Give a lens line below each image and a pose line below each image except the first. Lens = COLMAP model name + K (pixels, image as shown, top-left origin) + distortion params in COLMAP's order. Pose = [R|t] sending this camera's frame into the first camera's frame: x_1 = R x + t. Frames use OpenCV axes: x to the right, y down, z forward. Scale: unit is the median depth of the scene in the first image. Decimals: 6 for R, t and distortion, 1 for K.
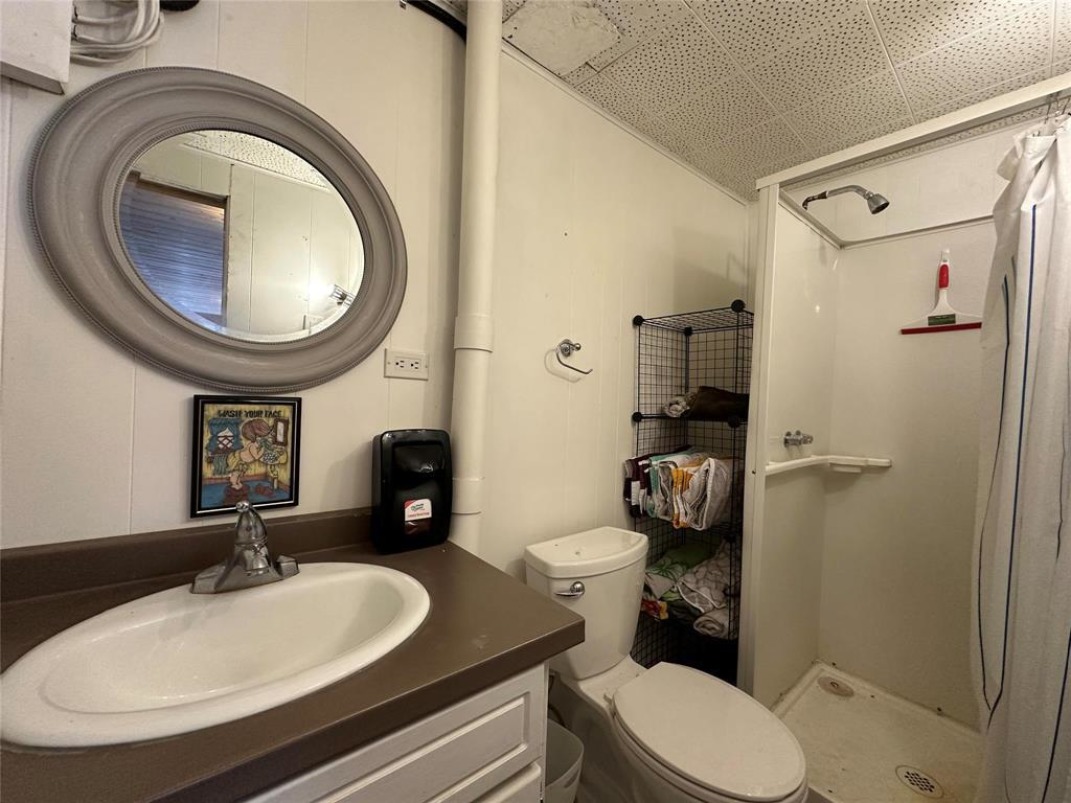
lens RADIAL K [[431.4, 0, 537.6], [0, 431.4, 399.4], [0, 0, 1]] dist [-0.004398, 0.000102]
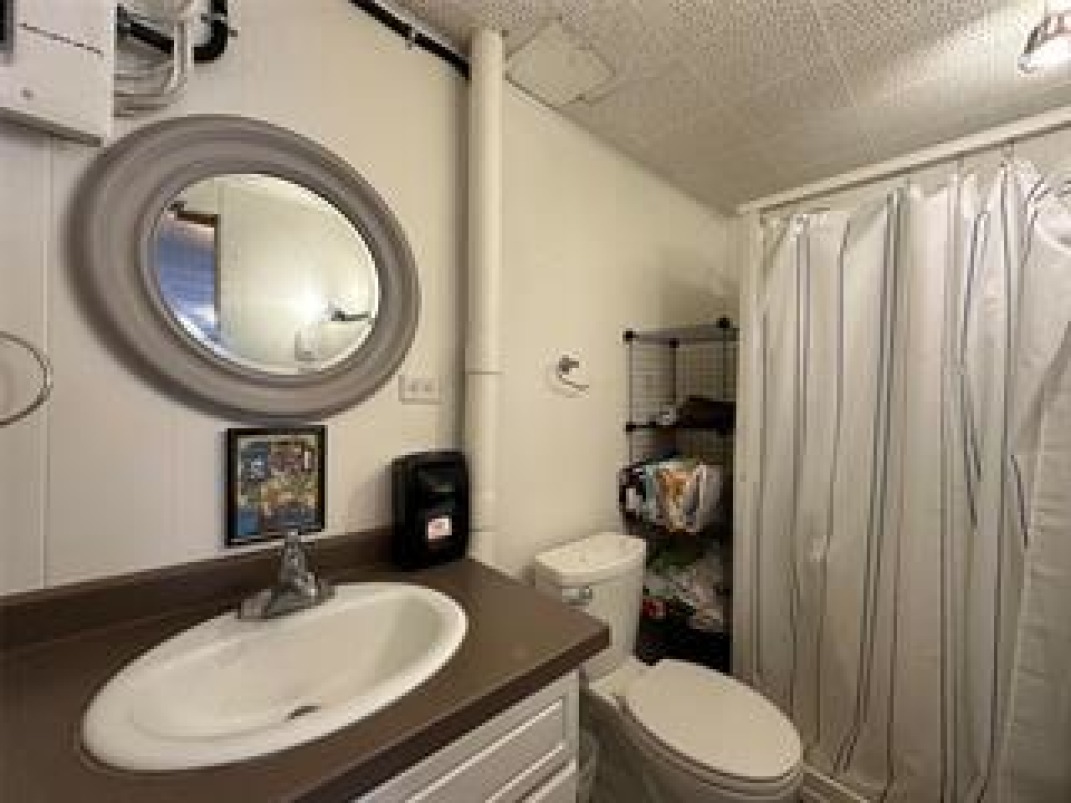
lens RADIAL K [[431.4, 0, 535.0], [0, 431.4, 397.7], [0, 0, 1]] dist [-0.004398, 0.000102]
pose [[0.998377, -0.023336, 0.051949, -0.082120], [0.023502, 0.999720, -0.002601, -0.048916], [-0.051873, 0.003817, 0.998646, -0.059496]]
